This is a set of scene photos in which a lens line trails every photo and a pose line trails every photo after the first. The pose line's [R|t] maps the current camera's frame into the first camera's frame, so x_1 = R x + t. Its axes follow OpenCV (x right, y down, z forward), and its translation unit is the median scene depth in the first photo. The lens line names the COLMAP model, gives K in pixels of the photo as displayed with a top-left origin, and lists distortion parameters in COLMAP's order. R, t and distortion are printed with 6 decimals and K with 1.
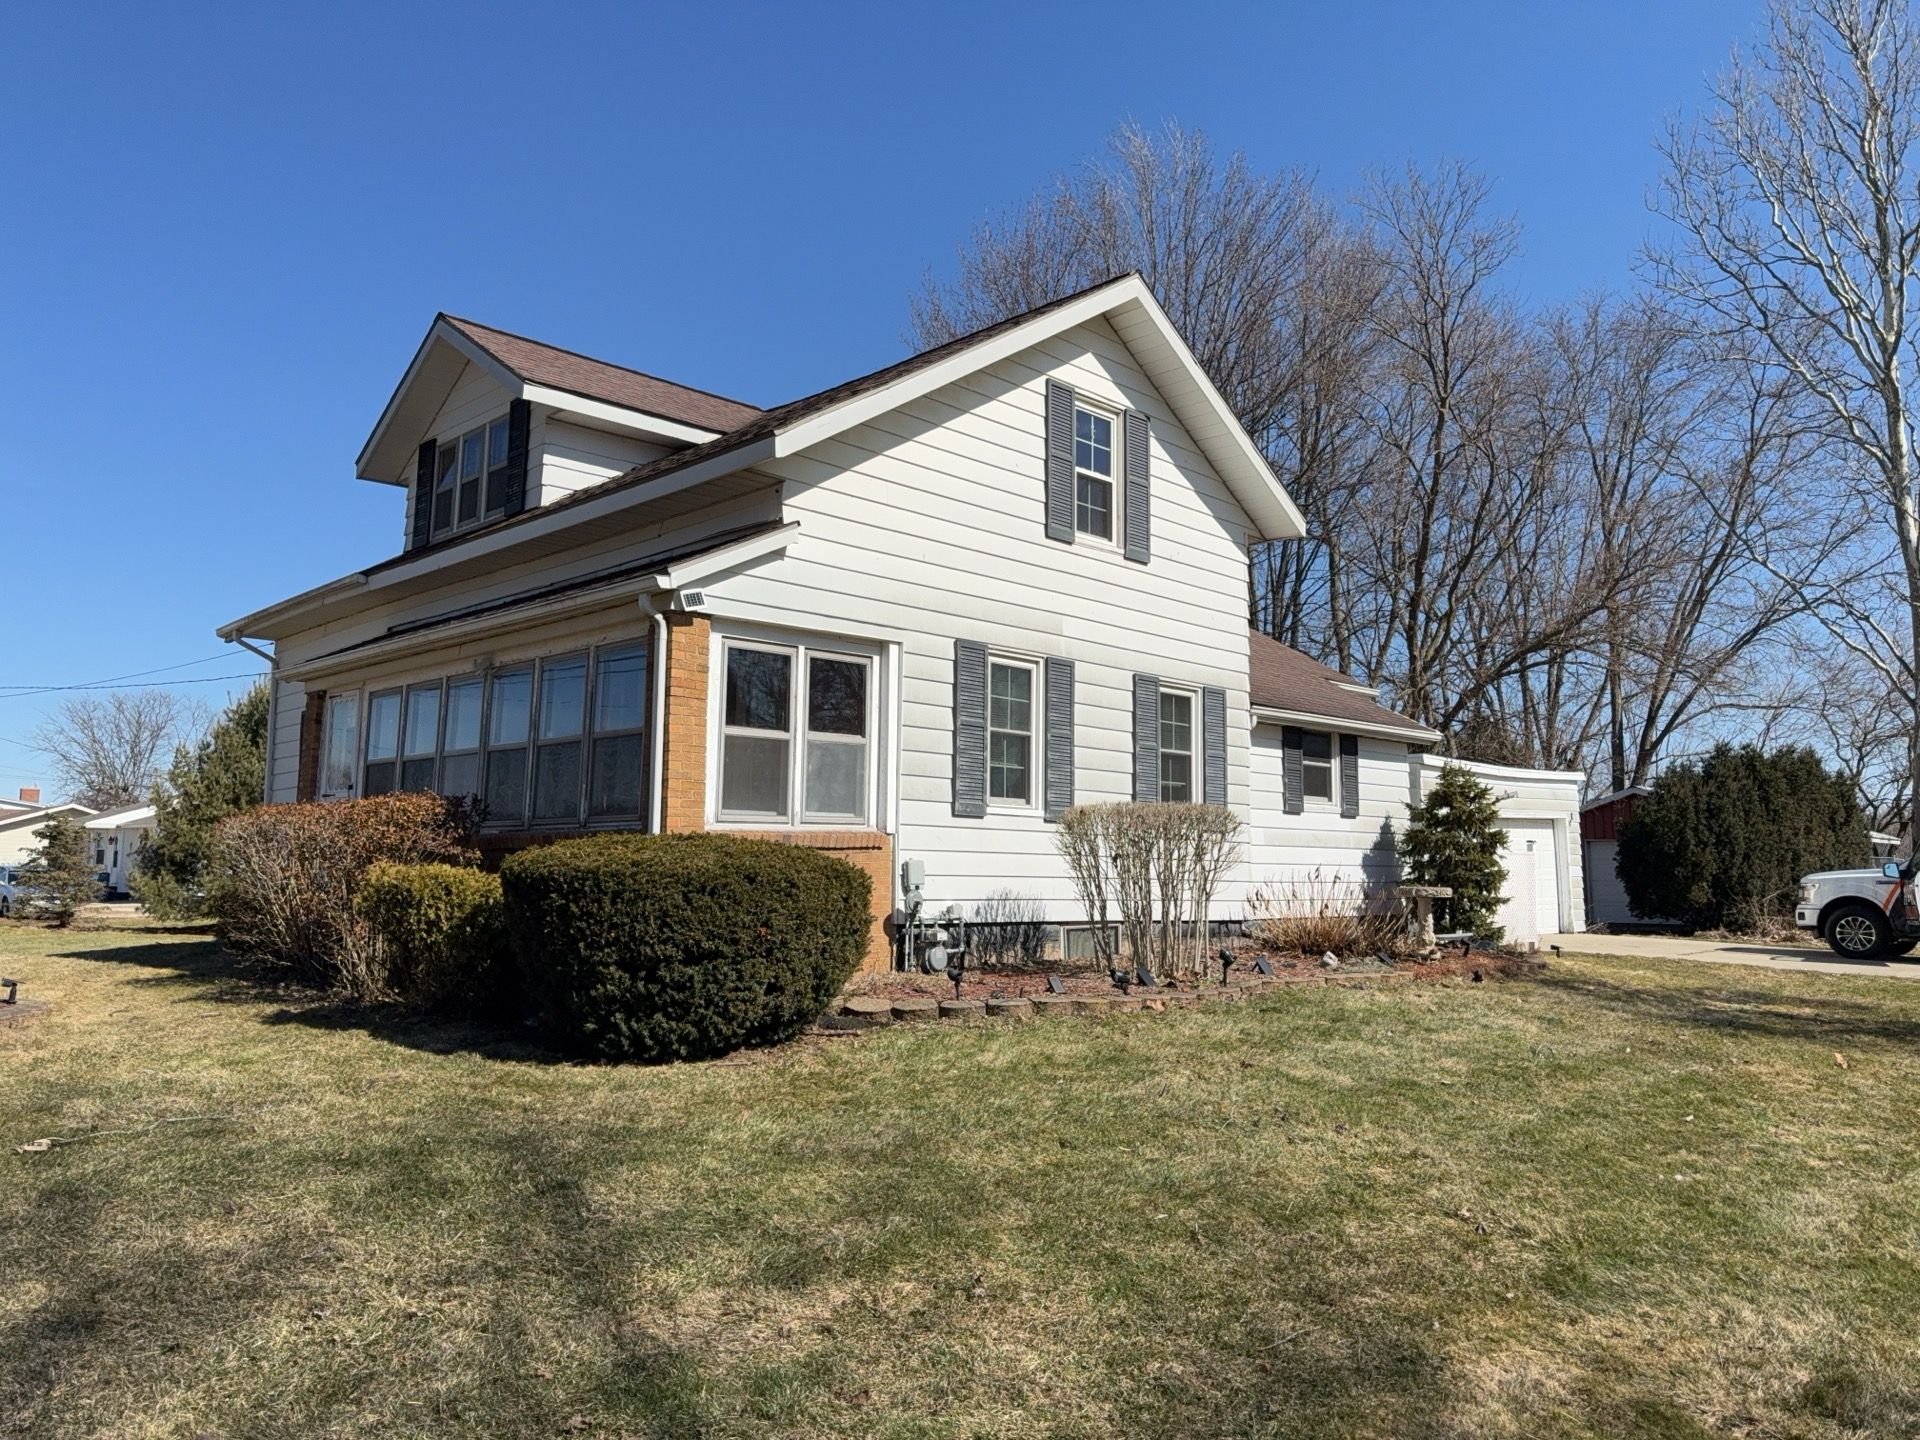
lens RADIAL K [[1324.8, 0, 963.0], [0, 1324.8, 717.7], [0, 0, 1]] dist [0.038549, 0.000980]
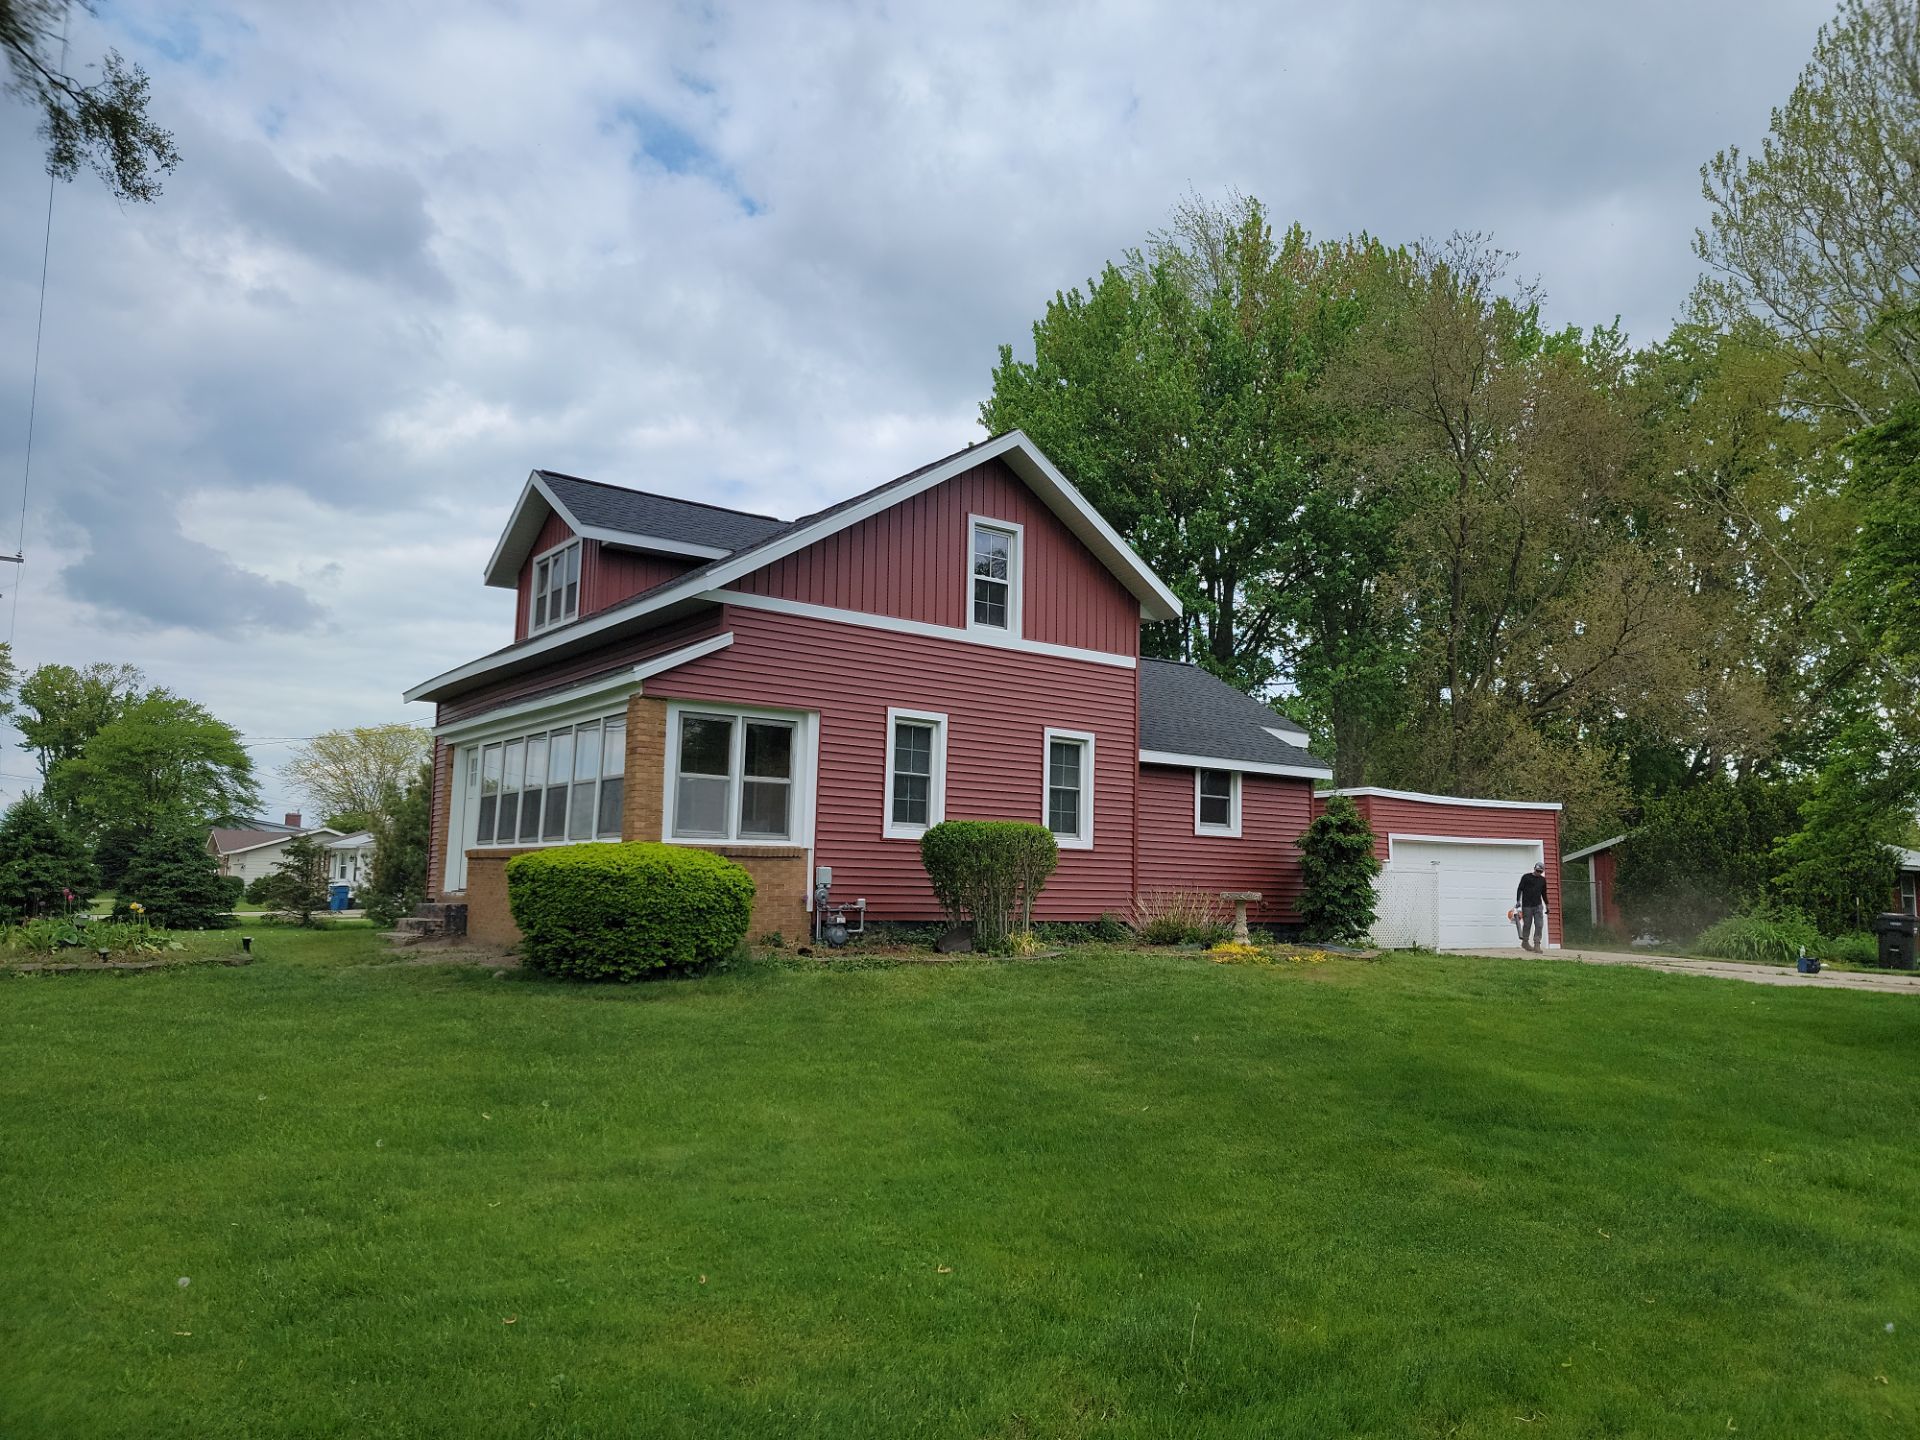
lens RADIAL K [[1357.5, 0, 960.1], [0, 1357.5, 716.1], [0, 0, 1]] dist [0.075609, 0.001104]
pose [[0.987050, -0.010076, -0.160096, 0.288642], [0.006876, 0.999766, -0.020528, -0.018511], [0.160265, 0.019162, 0.986888, -0.349477]]
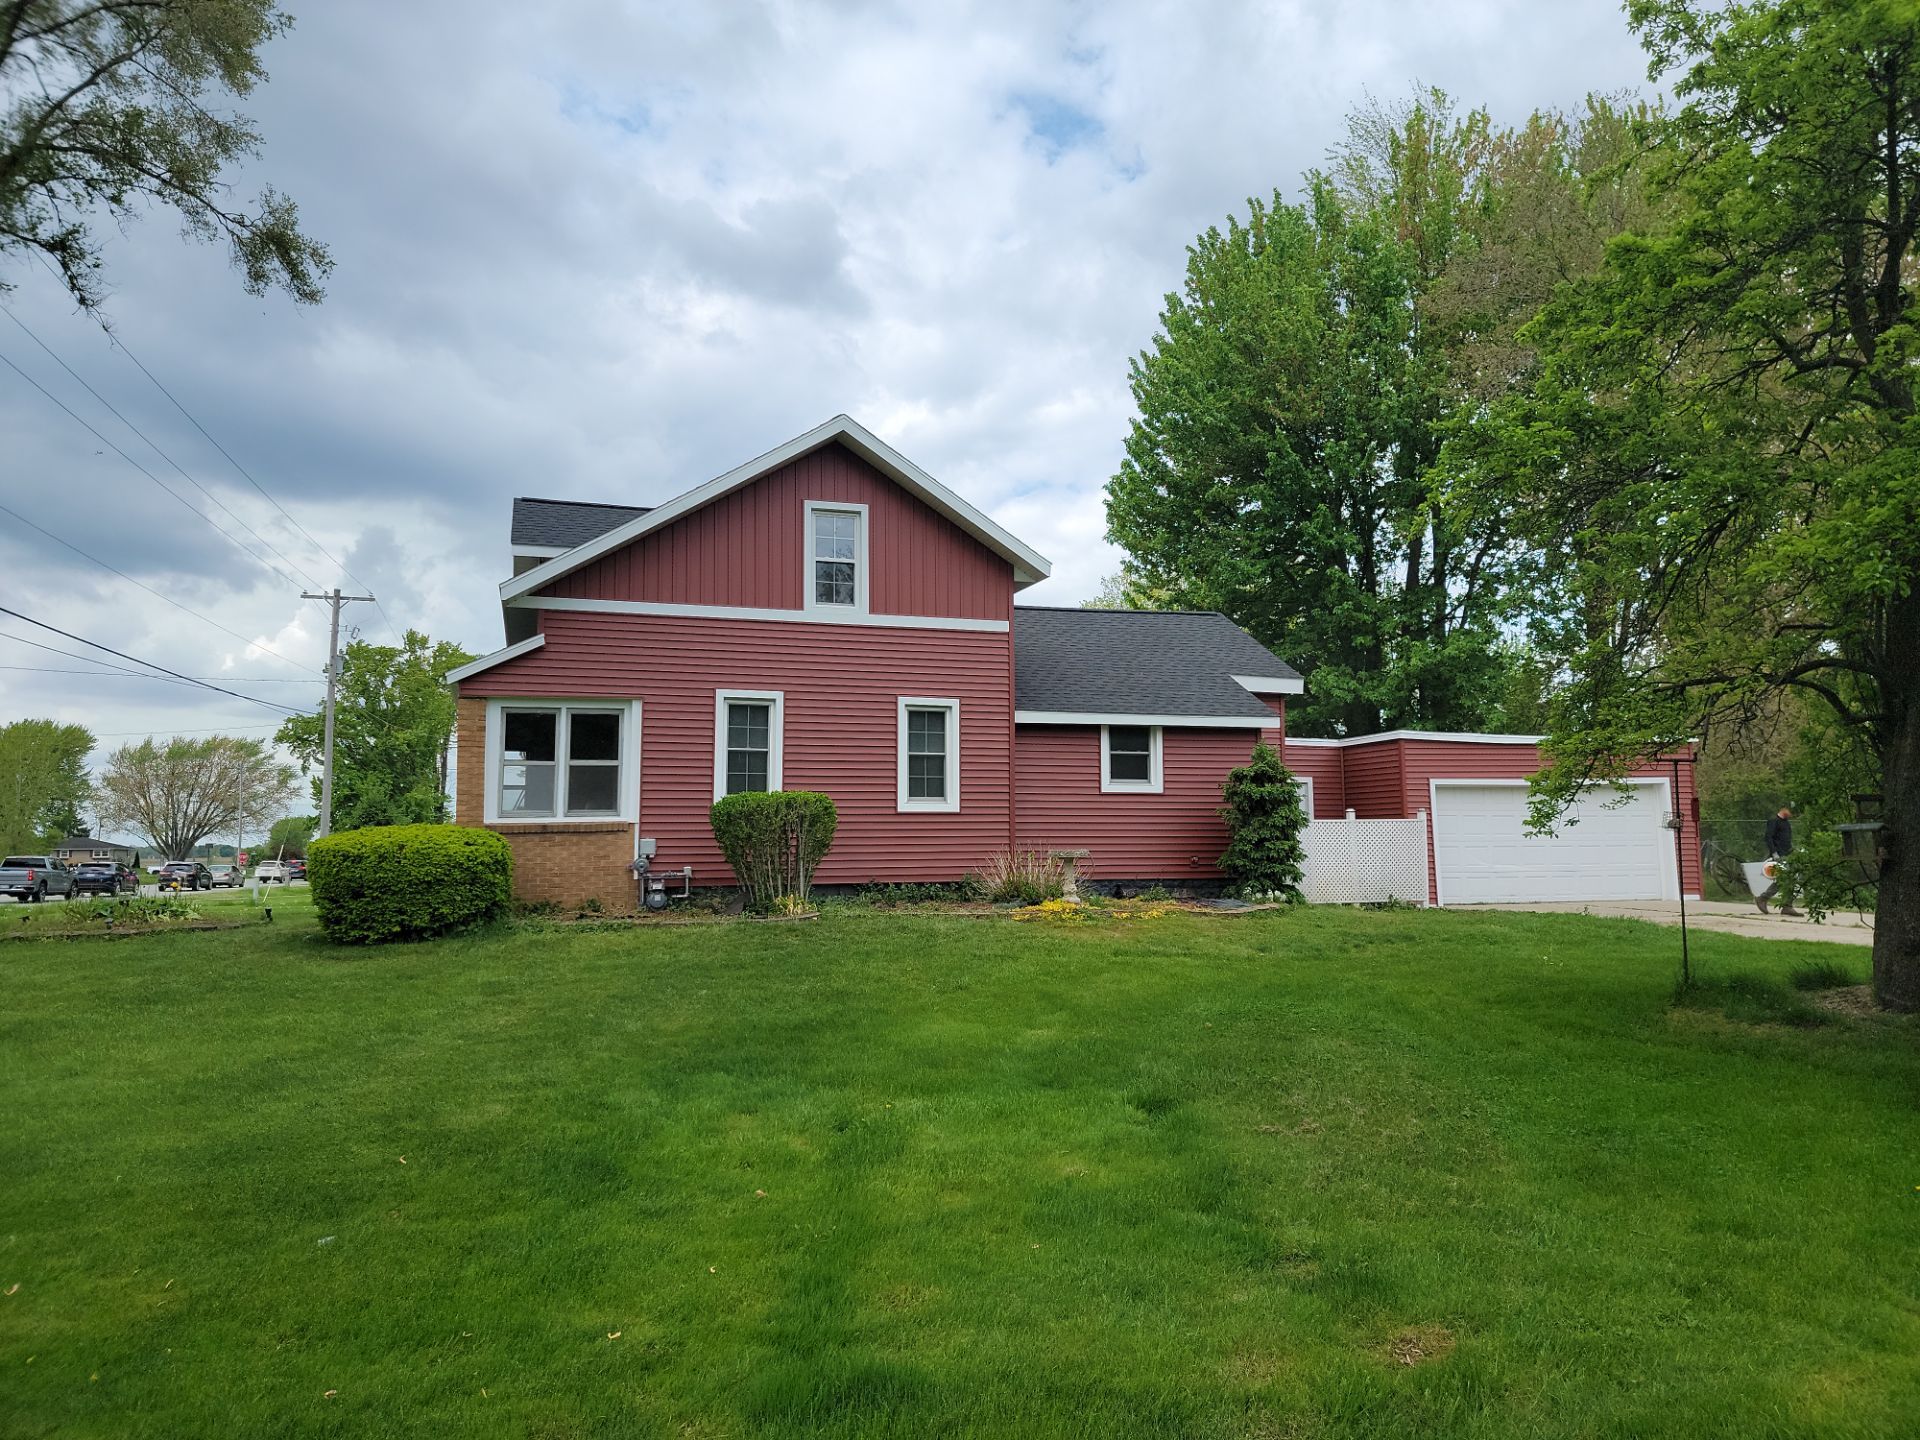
lens RADIAL K [[1357.5, 0, 981.1], [0, 1357.5, 722.0], [0, 0, 1]] dist [0.075609, 0.001104]
pose [[0.885016, -0.059546, -0.461738, 0.896884], [0.066870, 0.997762, -0.000503, -0.001607], [0.460734, -0.030431, 0.887016, -0.202925]]
